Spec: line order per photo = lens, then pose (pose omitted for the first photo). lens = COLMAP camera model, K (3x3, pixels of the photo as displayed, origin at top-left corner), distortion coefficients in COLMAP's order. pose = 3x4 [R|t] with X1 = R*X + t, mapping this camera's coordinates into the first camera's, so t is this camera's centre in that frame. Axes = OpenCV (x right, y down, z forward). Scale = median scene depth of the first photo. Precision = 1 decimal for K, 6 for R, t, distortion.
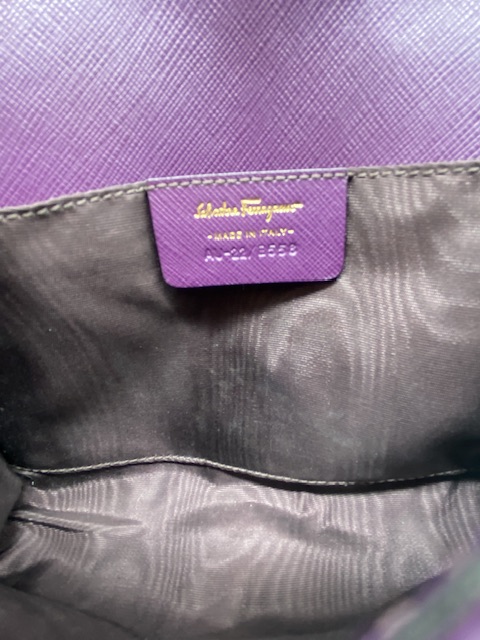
lens RADIAL K [[421.5, 0, 250.2], [0, 421.5, 320.1], [0, 0, 1]] dist [-0.005346, -0.005019]
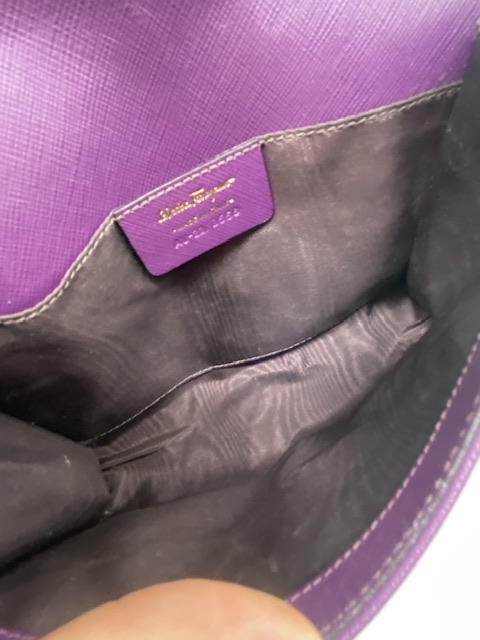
lens RADIAL K [[421.5, 0, 250.2], [0, 421.5, 320.1], [0, 0, 1]] dist [-0.005346, -0.005019]
pose [[0.881483, -0.436868, 0.179262, -0.241718], [0.335379, 0.846428, 0.413618, -0.422066], [-0.332429, -0.304476, 0.892628, -0.257714]]
